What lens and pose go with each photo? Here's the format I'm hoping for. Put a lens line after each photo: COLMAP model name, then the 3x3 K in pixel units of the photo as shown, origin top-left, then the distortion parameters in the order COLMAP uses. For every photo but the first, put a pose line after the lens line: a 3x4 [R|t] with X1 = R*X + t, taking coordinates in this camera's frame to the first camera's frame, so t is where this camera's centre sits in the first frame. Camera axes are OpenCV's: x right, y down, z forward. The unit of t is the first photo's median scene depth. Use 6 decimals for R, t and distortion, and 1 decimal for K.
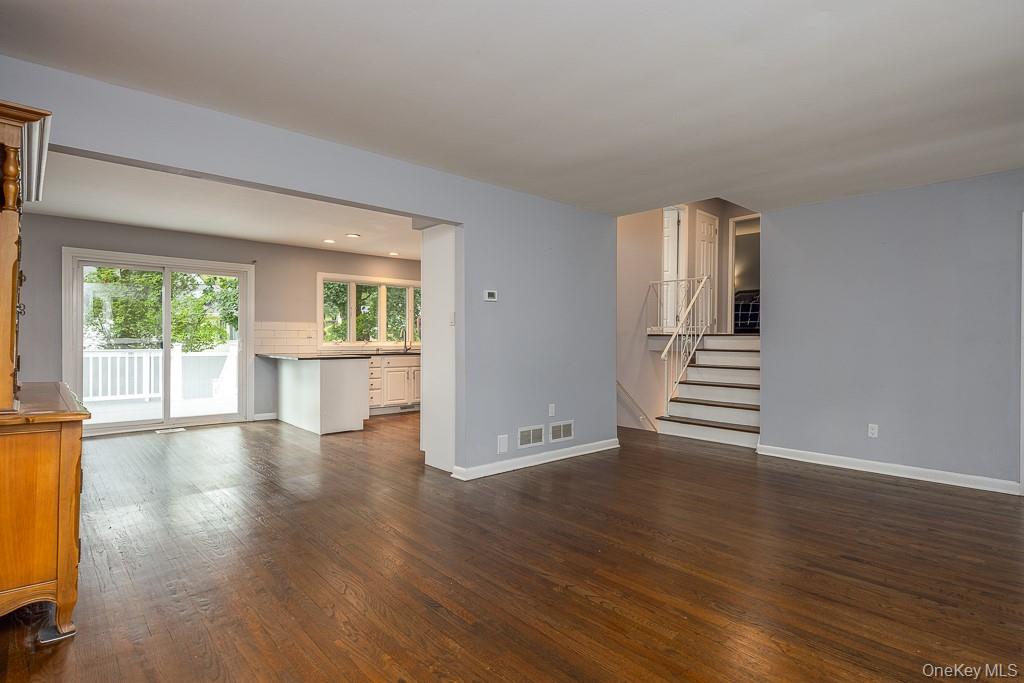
lens RADIAL K [[502.8, 0, 512.0], [0, 502.8, 341.5], [0, 0, 1]] dist [0.002934, 0.000105]
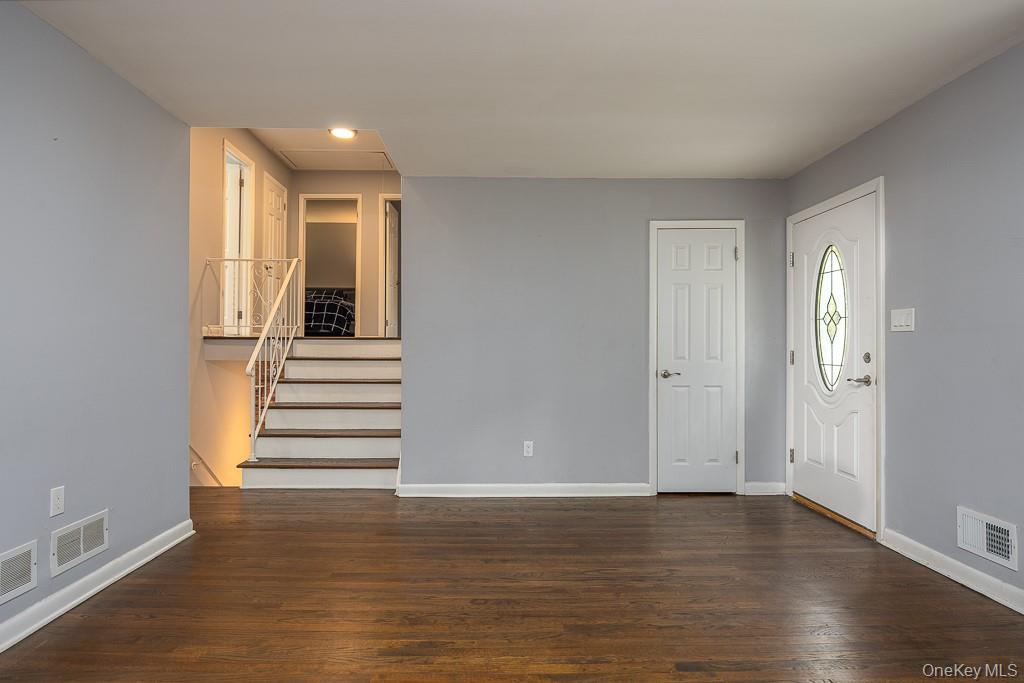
lens RADIAL K [[560.9, 0, 512.0], [0, 560.9, 341.5], [0, 0, 1]] dist [0.001373, -0.000403]
pose [[0.663959, 0.005196, 0.747751, -0.017661], [0.003061, 0.999949, -0.009667, 0.000956], [-0.747763, 0.008707, 0.663909, 0.251930]]
